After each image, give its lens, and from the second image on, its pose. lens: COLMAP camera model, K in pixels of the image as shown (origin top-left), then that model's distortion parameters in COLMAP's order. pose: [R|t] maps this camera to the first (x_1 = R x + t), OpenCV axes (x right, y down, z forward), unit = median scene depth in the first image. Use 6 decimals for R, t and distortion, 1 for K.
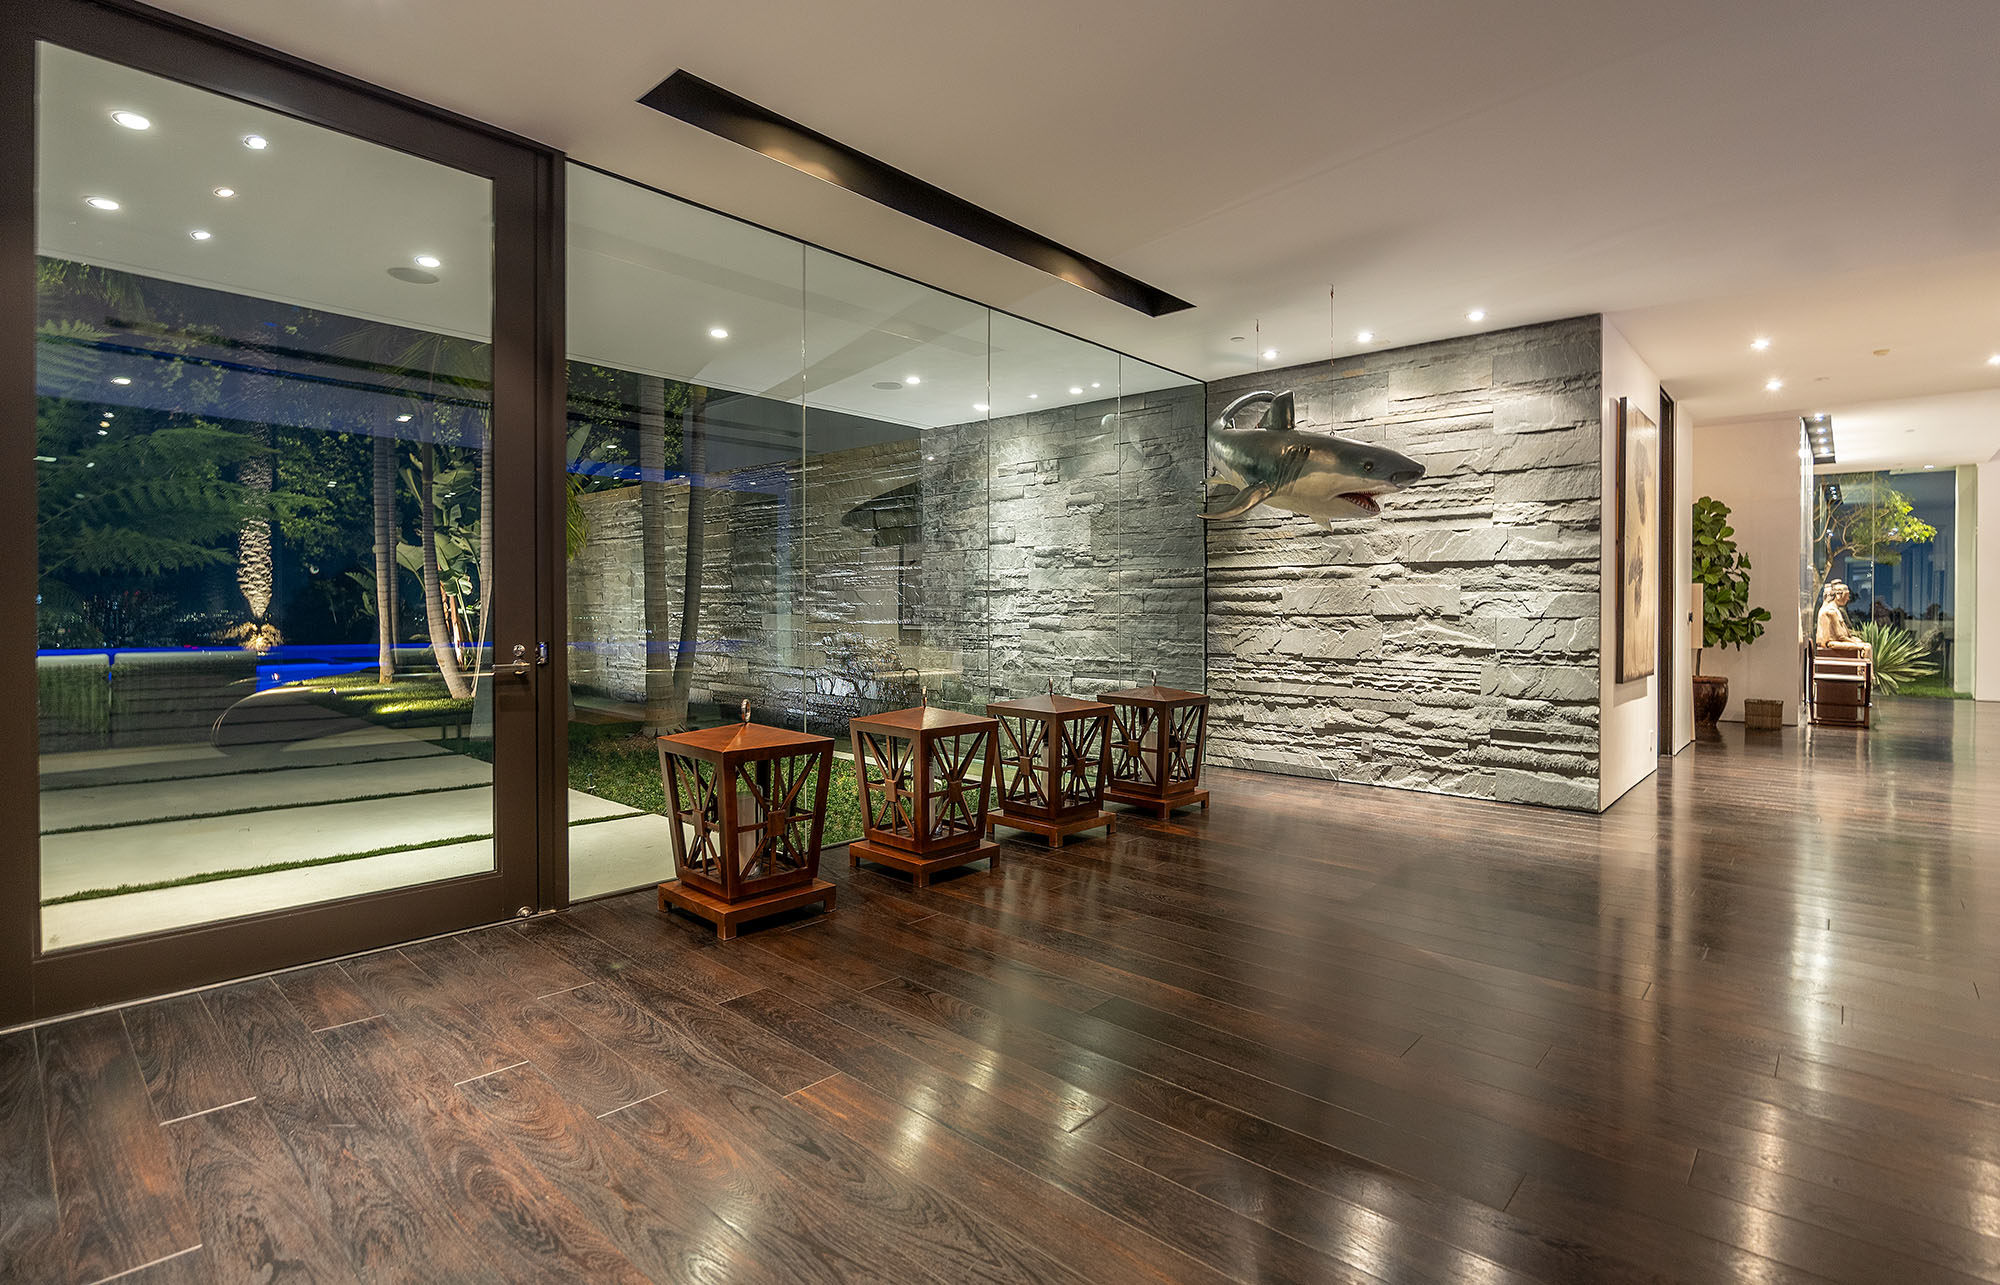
lens RADIAL K [[967.4, 0, 999.8], [0, 967.4, 636.9], [0, 0, 1]] dist [-0.017809, -0.000023]
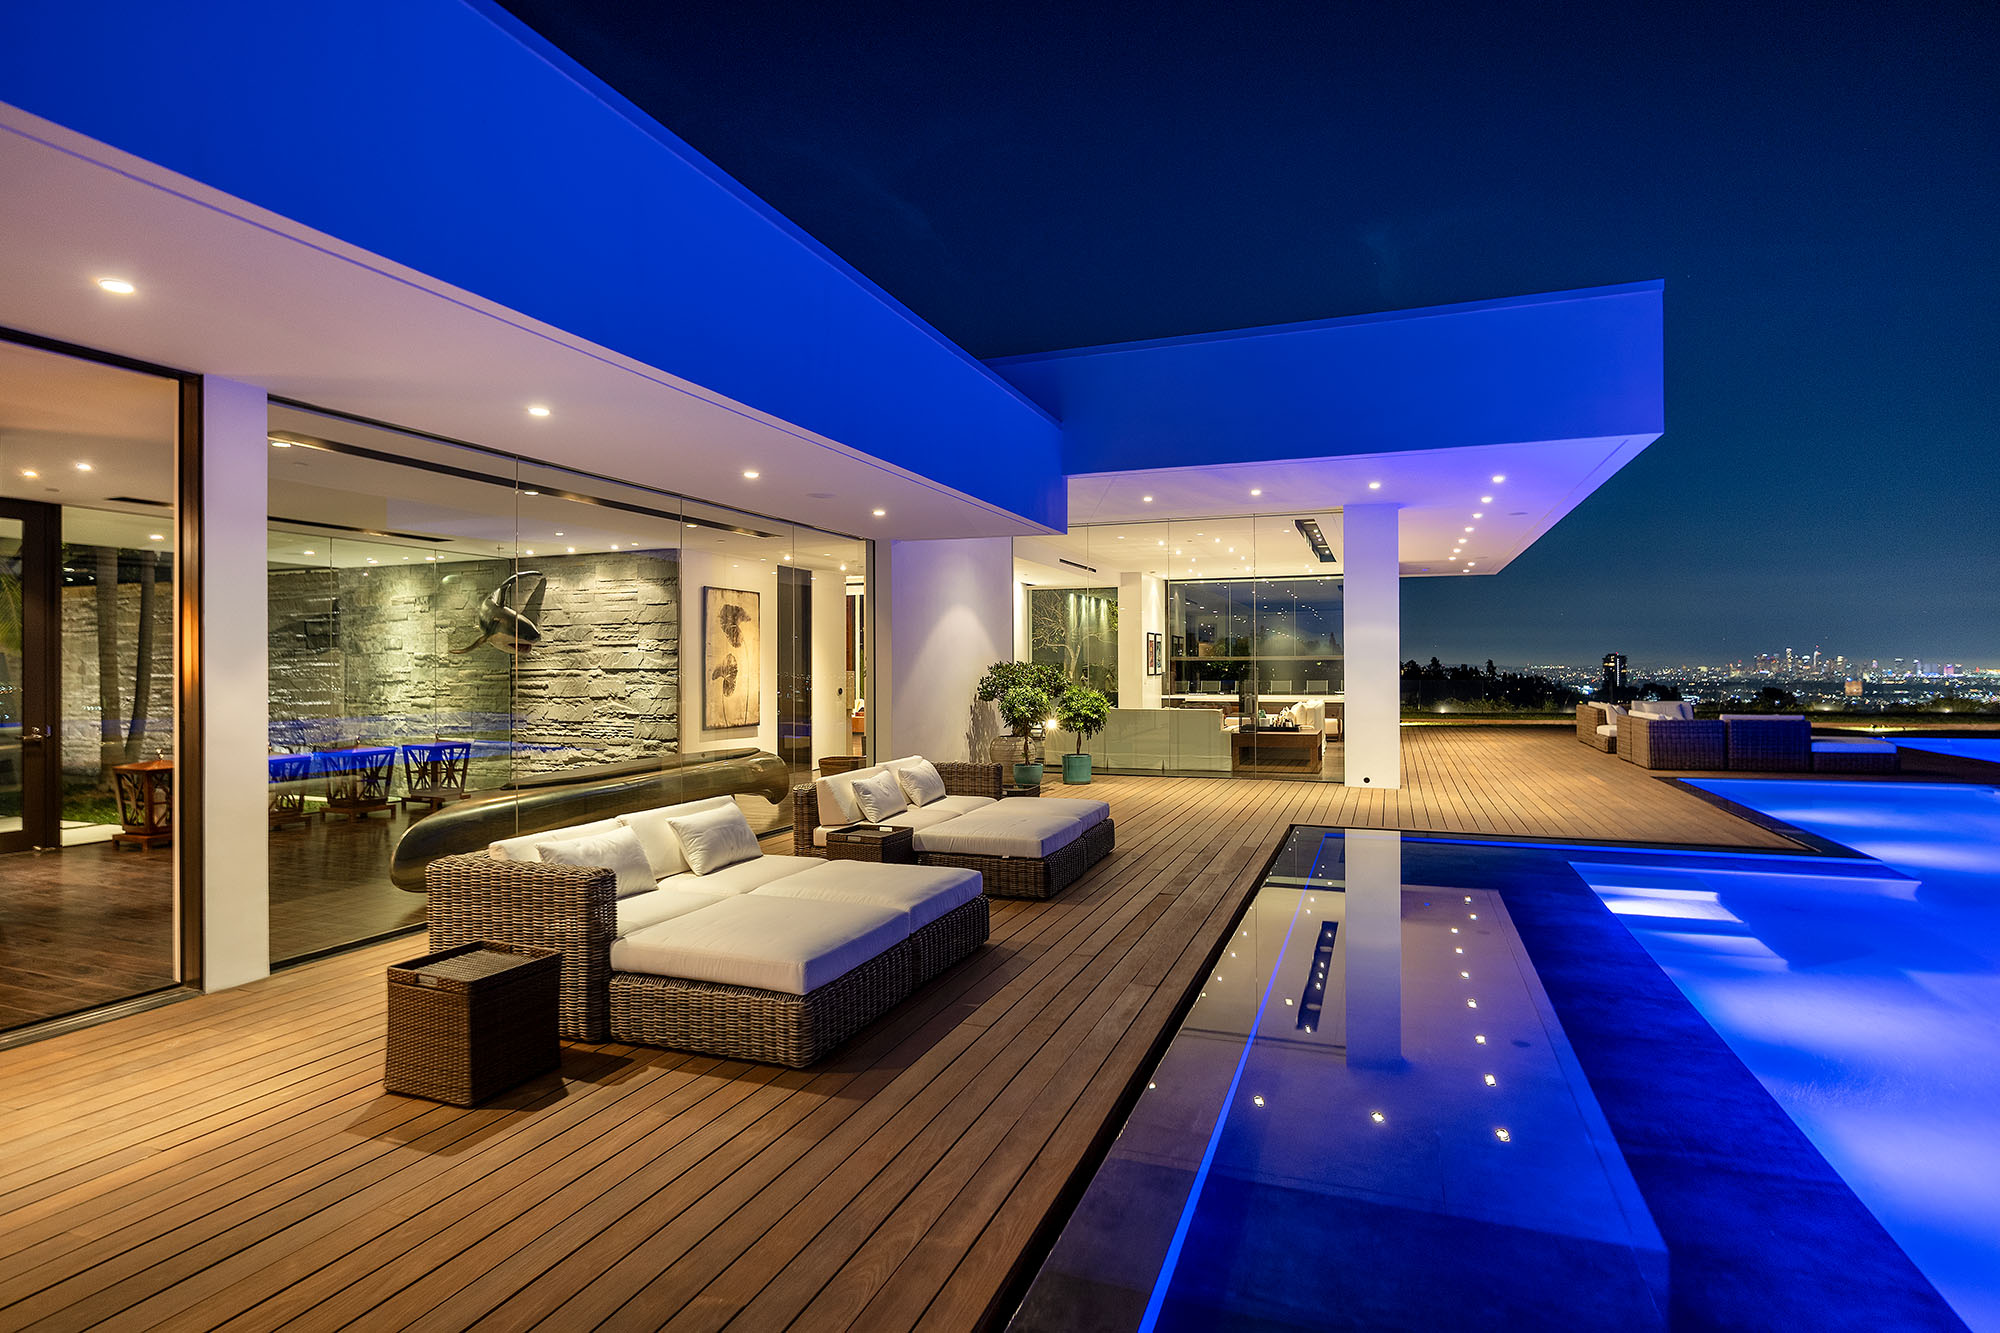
lens RADIAL K [[1077.6, 0, 1000.4], [0, 1077.6, 656.9], [0, 0, 1]] dist [0.000602, -0.000808]
pose [[0.938478, -0.008939, 0.345222, 0.390896], [0.021500, 0.999238, -0.032574, -0.014496], [-0.344668, 0.037992, 0.937956, -1.124616]]
